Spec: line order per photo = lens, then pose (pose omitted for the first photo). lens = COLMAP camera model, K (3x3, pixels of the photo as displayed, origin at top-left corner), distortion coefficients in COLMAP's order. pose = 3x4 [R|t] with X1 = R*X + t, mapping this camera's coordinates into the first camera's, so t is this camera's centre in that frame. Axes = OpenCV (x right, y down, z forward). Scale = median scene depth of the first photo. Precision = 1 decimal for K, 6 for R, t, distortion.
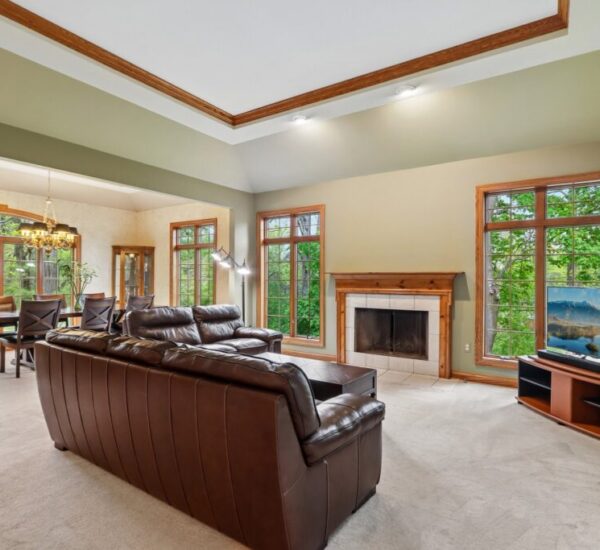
lens RADIAL K [[379.9, 0, 300.5], [0, 379.9, 276.0], [0, 0, 1]] dist [-0.020061, 0.016729]
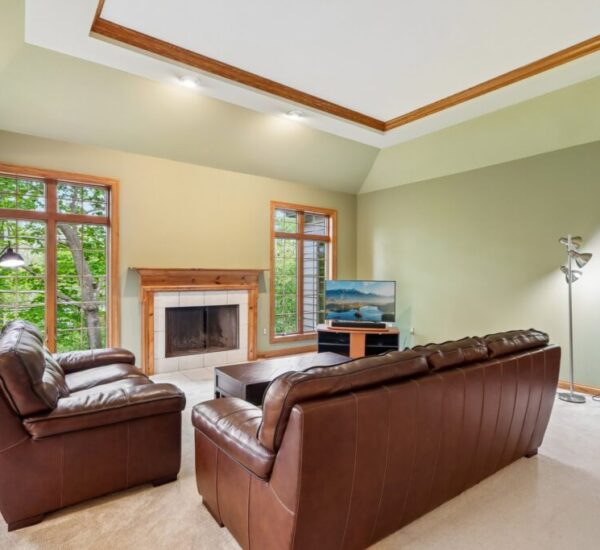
lens RADIAL K [[379.9, 0, 321.5], [0, 379.9, 282.2], [0, 0, 1]] dist [-0.020061, 0.016729]
pose [[0.318809, -0.020806, 0.947591, -0.639015], [-0.006374, 0.999689, 0.024094, 0.000315], [-0.947797, -0.013722, 0.318578, 0.424434]]
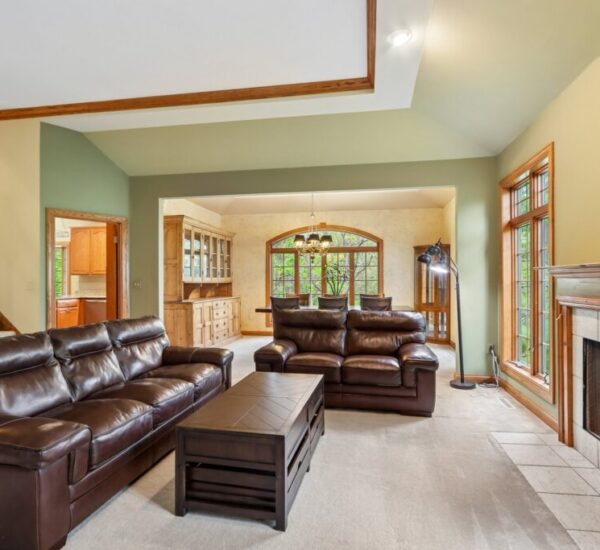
lens RADIAL K [[379.9, 0, 307.9], [0, 379.9, 280.4], [0, 0, 1]] dist [-0.020061, 0.016729]
pose [[0.416647, -0.000578, -0.909068, 0.489868], [0.010905, 0.999931, 0.004362, 0.003340], [0.909003, -0.011730, 0.416624, 0.533457]]
